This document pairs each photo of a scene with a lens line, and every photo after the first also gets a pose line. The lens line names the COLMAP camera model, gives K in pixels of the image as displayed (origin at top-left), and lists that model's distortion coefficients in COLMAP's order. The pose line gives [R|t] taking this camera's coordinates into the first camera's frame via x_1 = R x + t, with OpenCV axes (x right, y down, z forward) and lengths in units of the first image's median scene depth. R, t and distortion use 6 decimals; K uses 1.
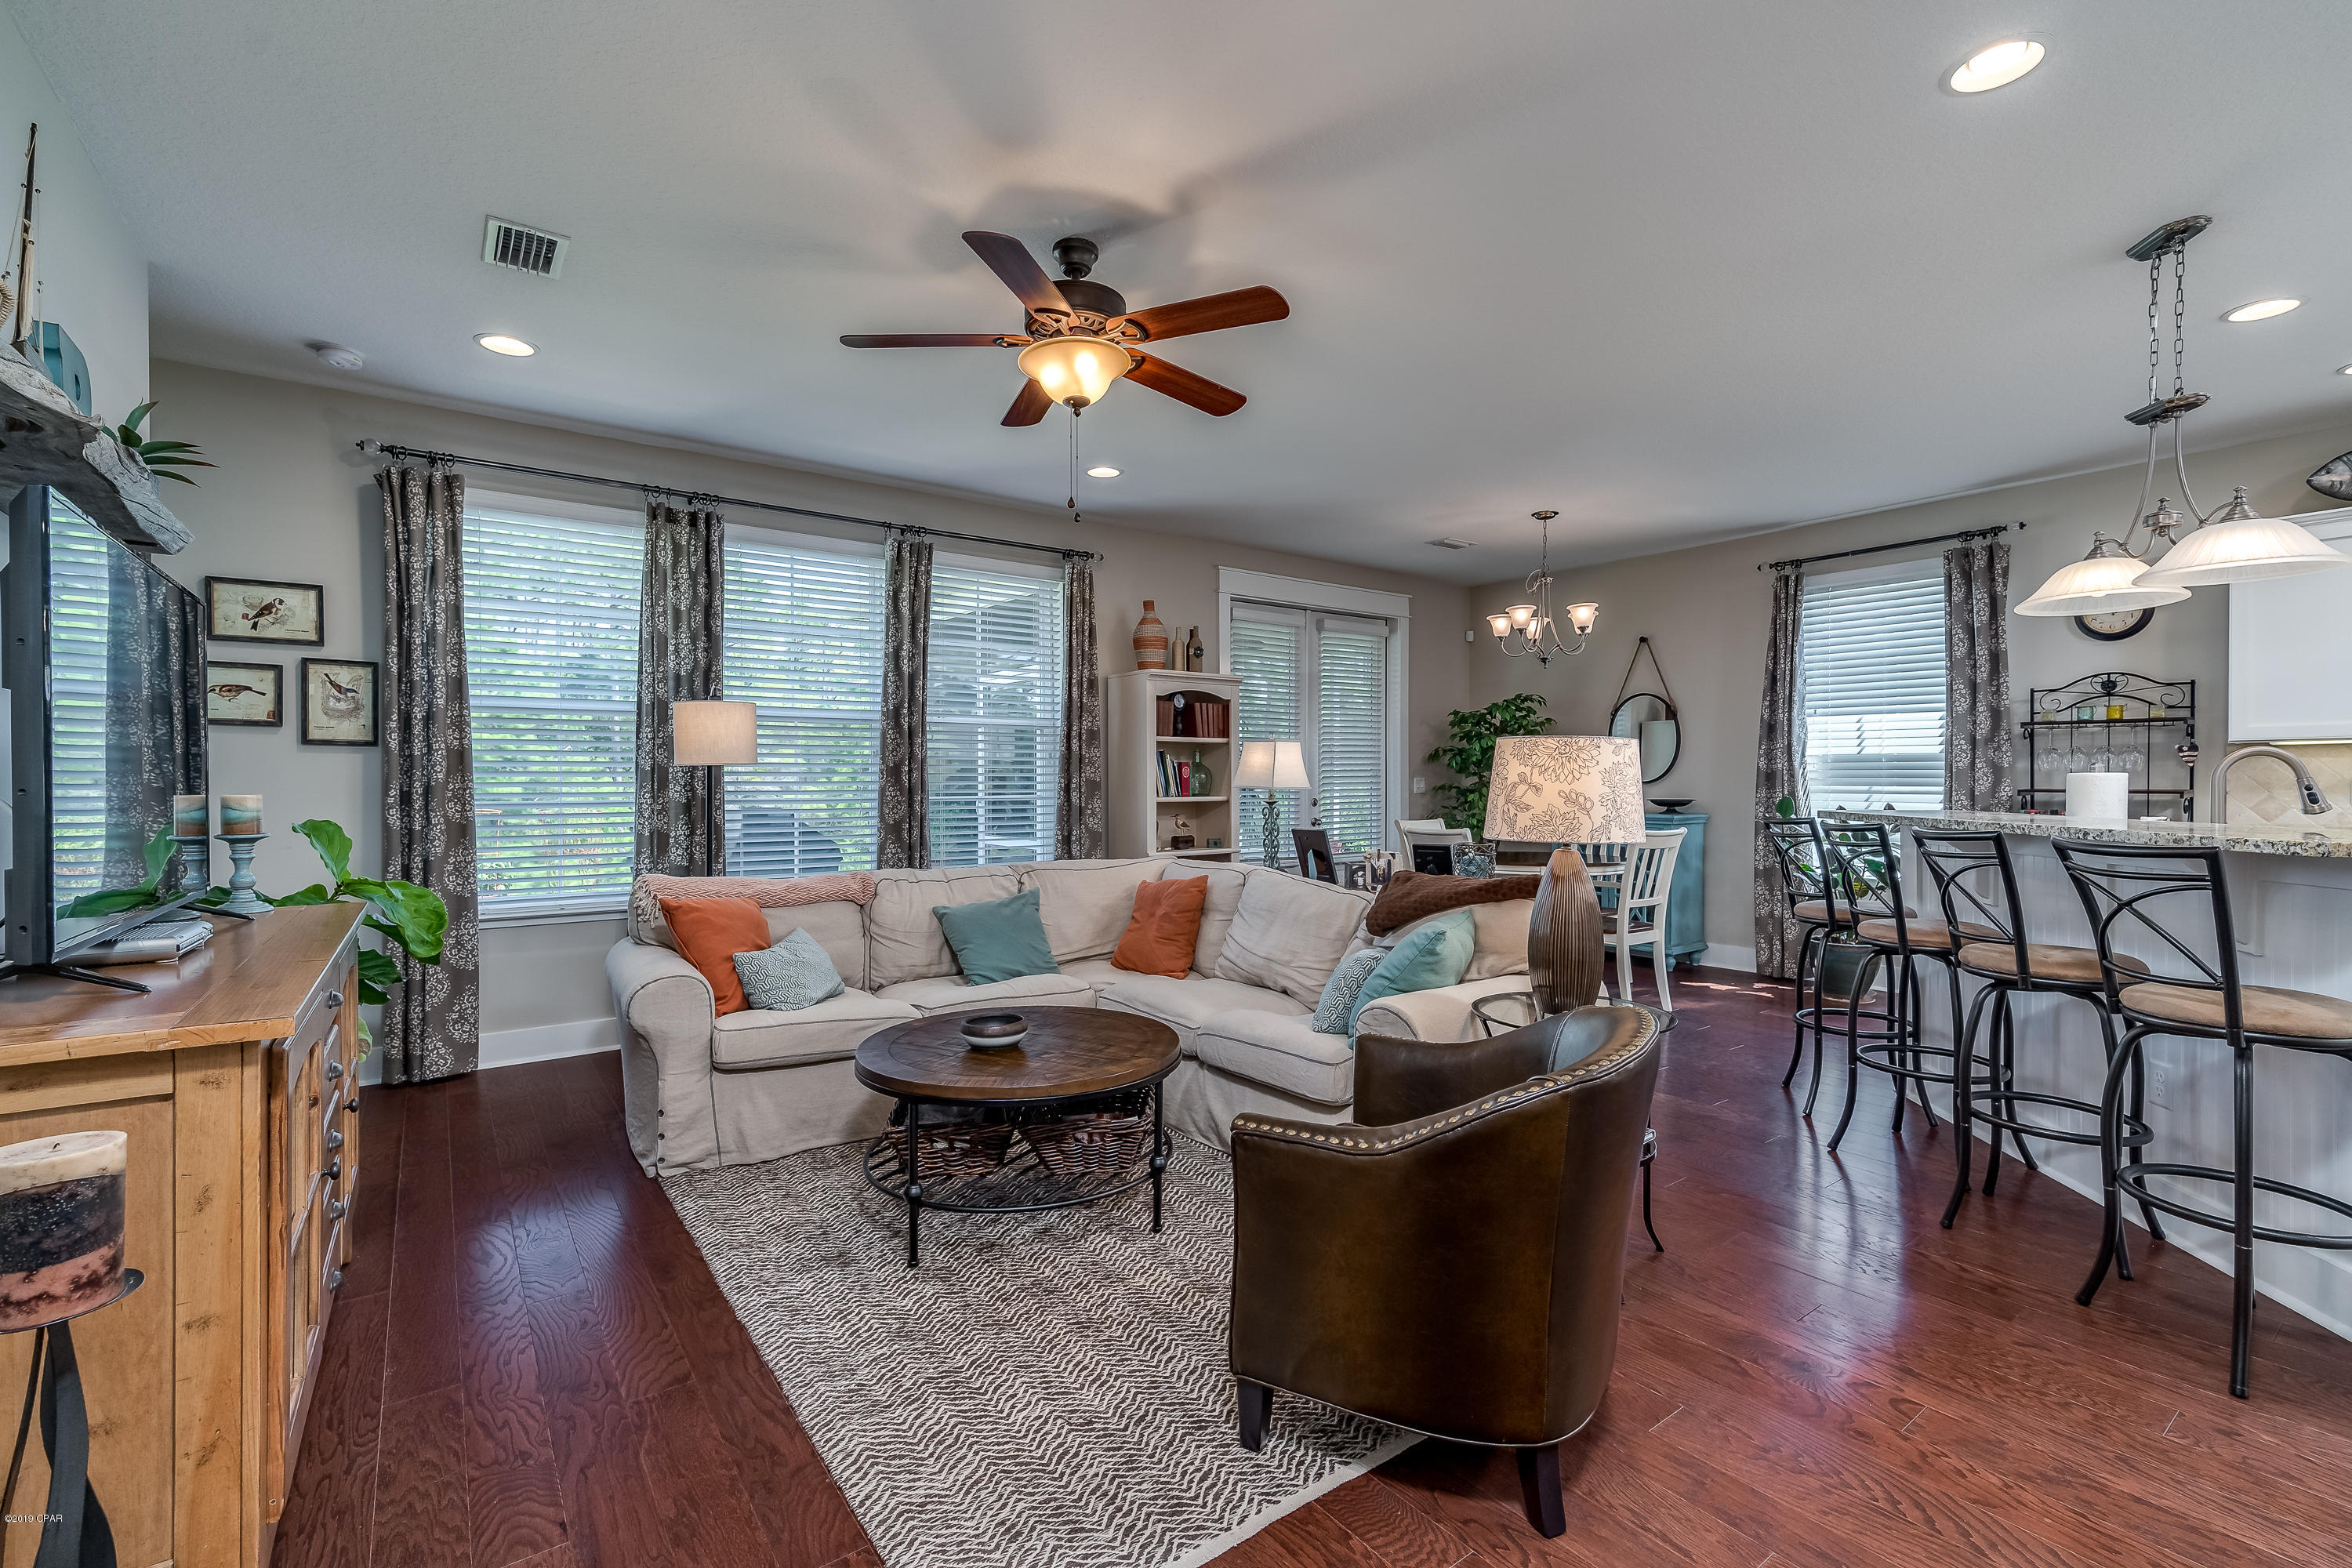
lens RADIAL K [[1025.0, 0, 1174.5], [0, 1025.0, 789.8], [0, 0, 1]] dist [0.002893, -0.000283]
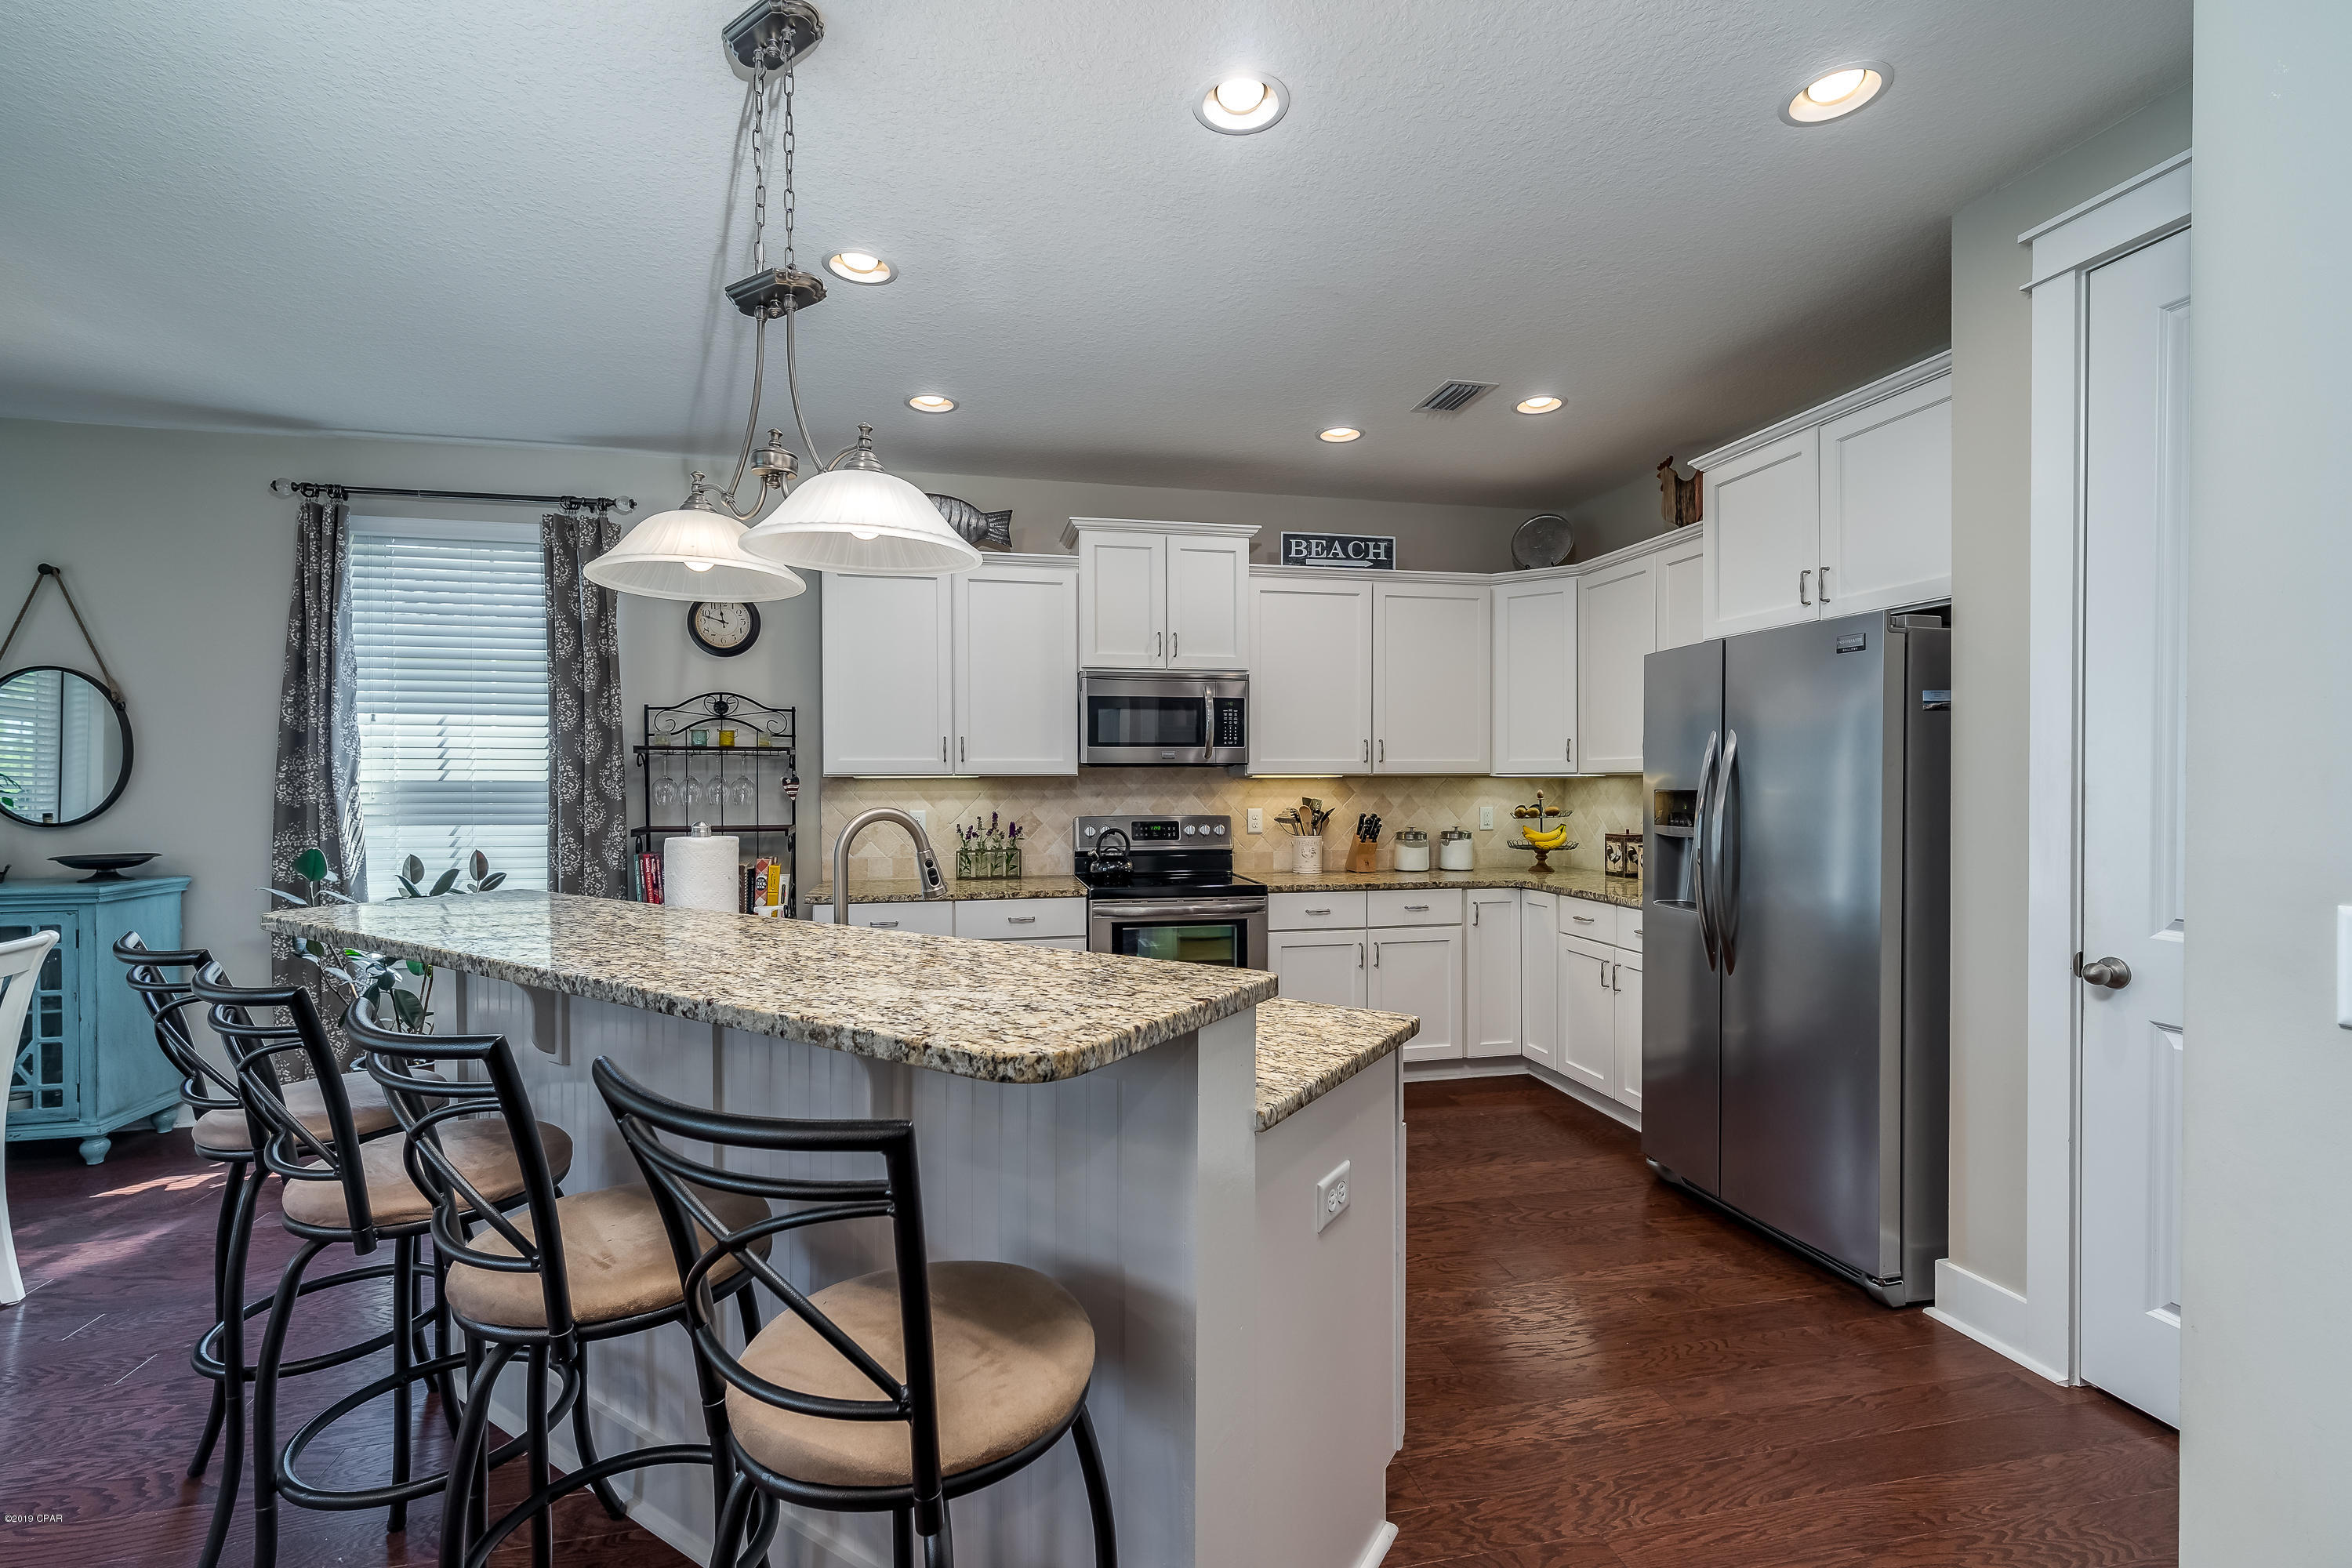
lens RADIAL K [[1025.0, 0, 1176.0], [0, 1025.0, 788.4], [0, 0, 1]] dist [0.002893, -0.000283]
pose [[0.409150, -0.007538, 0.912436, 0.252136], [0.010437, 0.999939, 0.003580, -0.029419], [-0.912407, 0.008058, 0.409204, 0.269600]]
